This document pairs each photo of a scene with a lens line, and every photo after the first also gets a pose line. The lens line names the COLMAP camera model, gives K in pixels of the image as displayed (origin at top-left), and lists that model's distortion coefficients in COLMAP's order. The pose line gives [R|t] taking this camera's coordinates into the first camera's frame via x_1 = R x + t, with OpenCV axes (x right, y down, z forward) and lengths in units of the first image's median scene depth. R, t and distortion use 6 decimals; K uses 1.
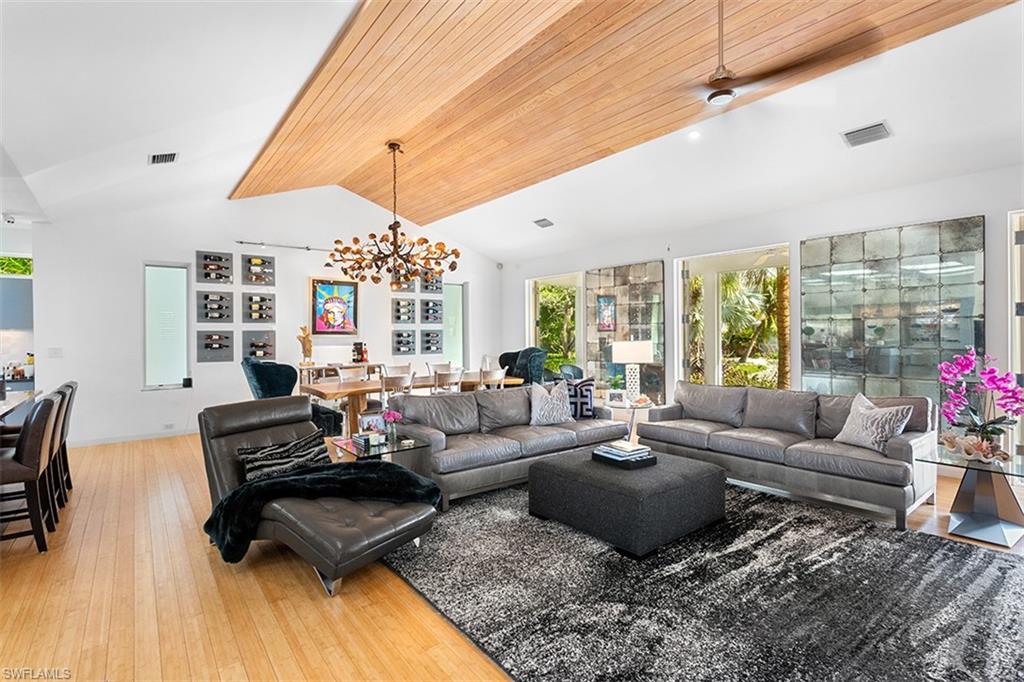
lens RADIAL K [[489.5, 0, 508.1], [0, 489.5, 336.7], [0, 0, 1]] dist [0.002729, 0.000803]
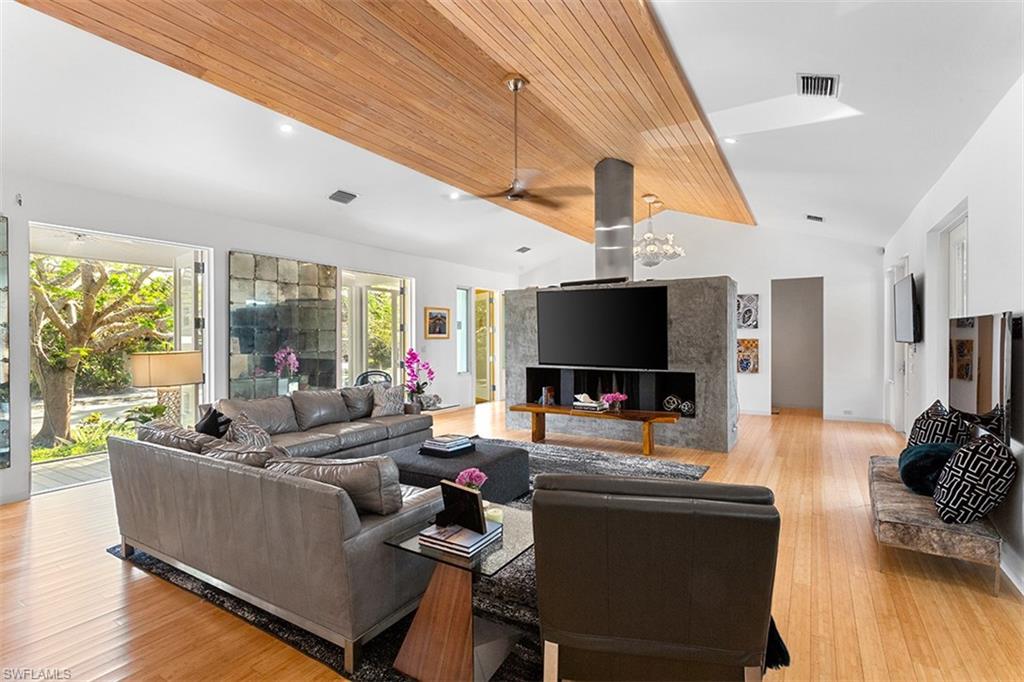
lens RADIAL K [[489.5, 0, 508.1], [0, 489.5, 336.7], [0, 0, 1]] dist [0.002729, 0.000803]
pose [[-0.354187, 0.013005, 0.935084, -0.494788], [0.017170, 0.999825, -0.007401, 0.000974], [-0.935017, 0.013434, -0.354348, 0.726254]]
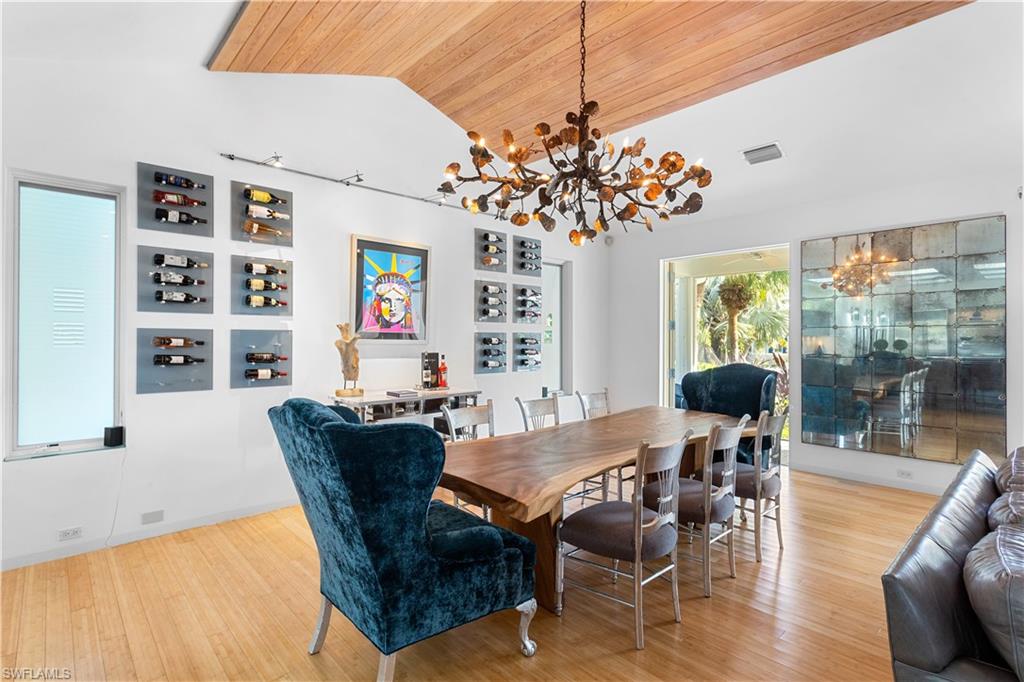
lens RADIAL K [[498.5, 0, 512.0], [0, 498.5, 341.0], [0, 0, 1]] dist [0.001395, 0.000399]
pose [[0.995670, 0.009966, 0.092419, -0.294888], [-0.009625, 0.999945, -0.004132, -0.001207], [-0.092455, 0.003225, 0.995712, 0.449630]]
